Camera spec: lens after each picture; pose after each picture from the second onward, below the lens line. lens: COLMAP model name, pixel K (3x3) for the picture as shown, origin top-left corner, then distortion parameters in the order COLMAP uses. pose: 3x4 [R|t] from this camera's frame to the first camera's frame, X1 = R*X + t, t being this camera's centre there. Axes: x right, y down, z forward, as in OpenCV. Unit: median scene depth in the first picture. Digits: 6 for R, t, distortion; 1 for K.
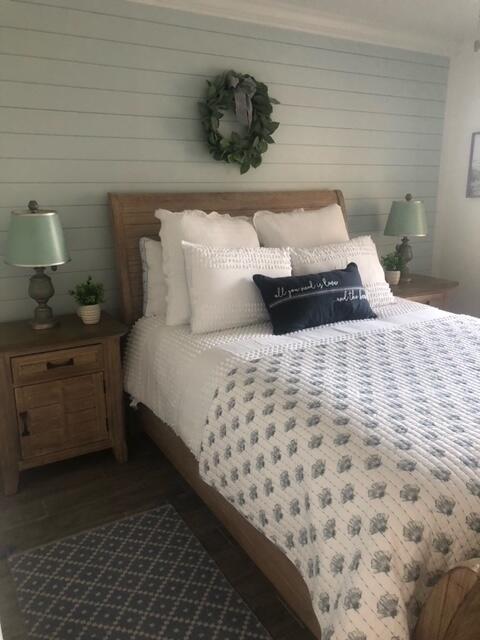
lens RADIAL K [[389.7, 0, 240.0], [0, 389.7, 320.0], [0, 0, 1]] dist [0.003211, 0.000455]
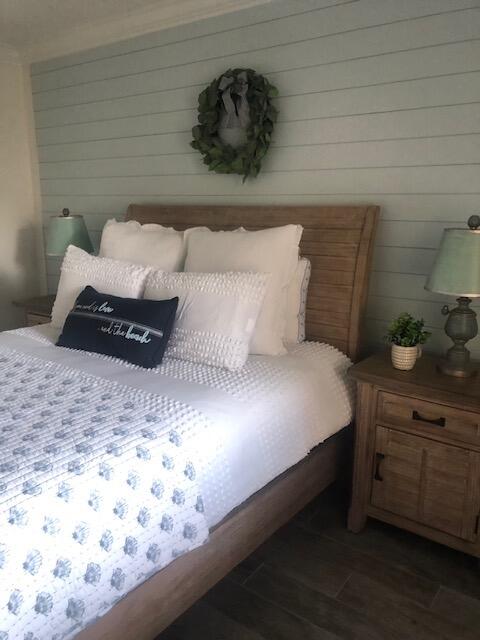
lens RADIAL K [[521.8, 0, 240.0], [0, 521.8, 320.0], [0, 0, 1]] dist [-0.006937, -0.002541]
pose [[0.465028, 0.204993, -0.861235, 1.084823], [-0.291967, 0.953907, 0.069402, -0.188686], [0.835765, 0.219178, 0.503445, 0.541648]]
